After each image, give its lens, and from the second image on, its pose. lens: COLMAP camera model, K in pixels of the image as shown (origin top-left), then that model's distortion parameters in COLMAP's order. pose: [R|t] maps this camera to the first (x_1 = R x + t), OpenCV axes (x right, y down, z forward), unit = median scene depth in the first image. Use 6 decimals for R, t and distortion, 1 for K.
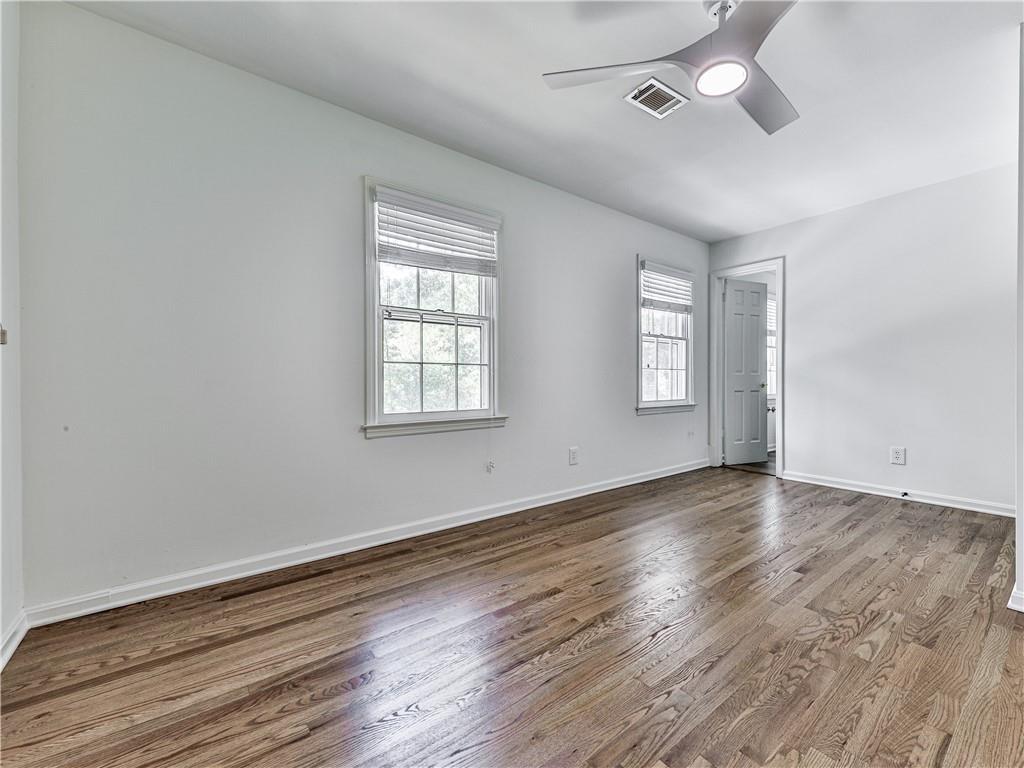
lens RADIAL K [[438.2, 0, 538.3], [0, 438.2, 382.5], [0, 0, 1]] dist [0.018041, -0.000630]
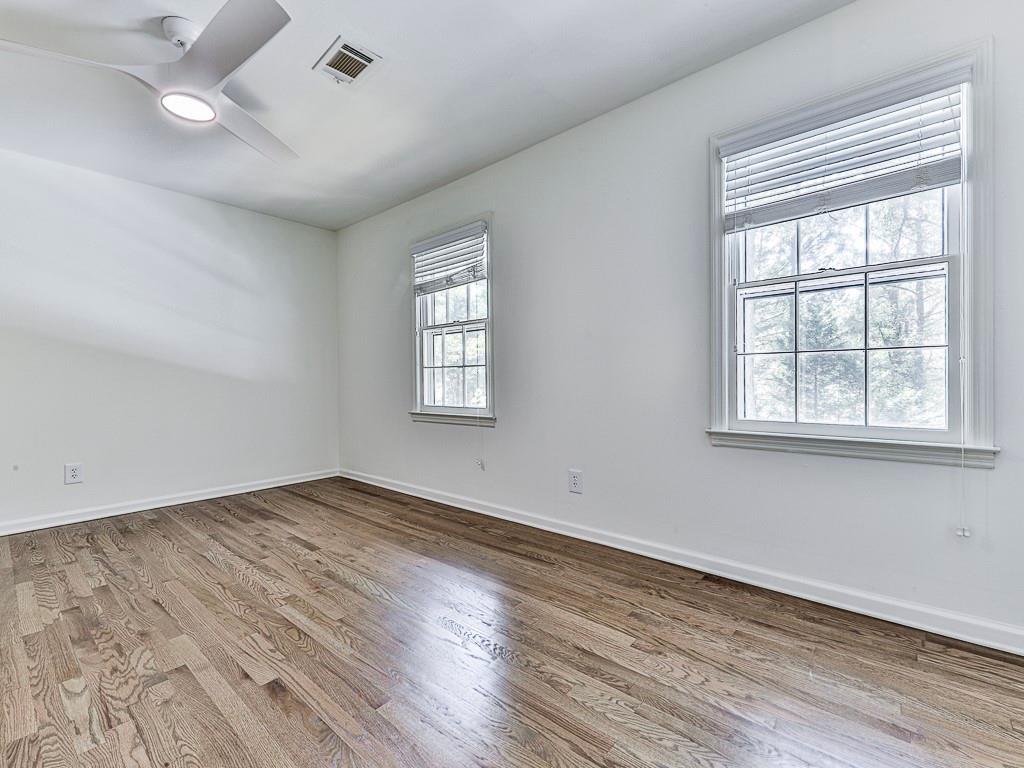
lens RADIAL K [[438.2, 0, 512.8], [0, 438.2, 384.5], [0, 0, 1]] dist [0.018041, -0.000630]
pose [[0.185629, 0.011898, -0.982548, 1.067196], [0.010153, 0.999850, 0.014025, -0.011557], [0.982567, -0.012579, 0.185481, 1.020317]]
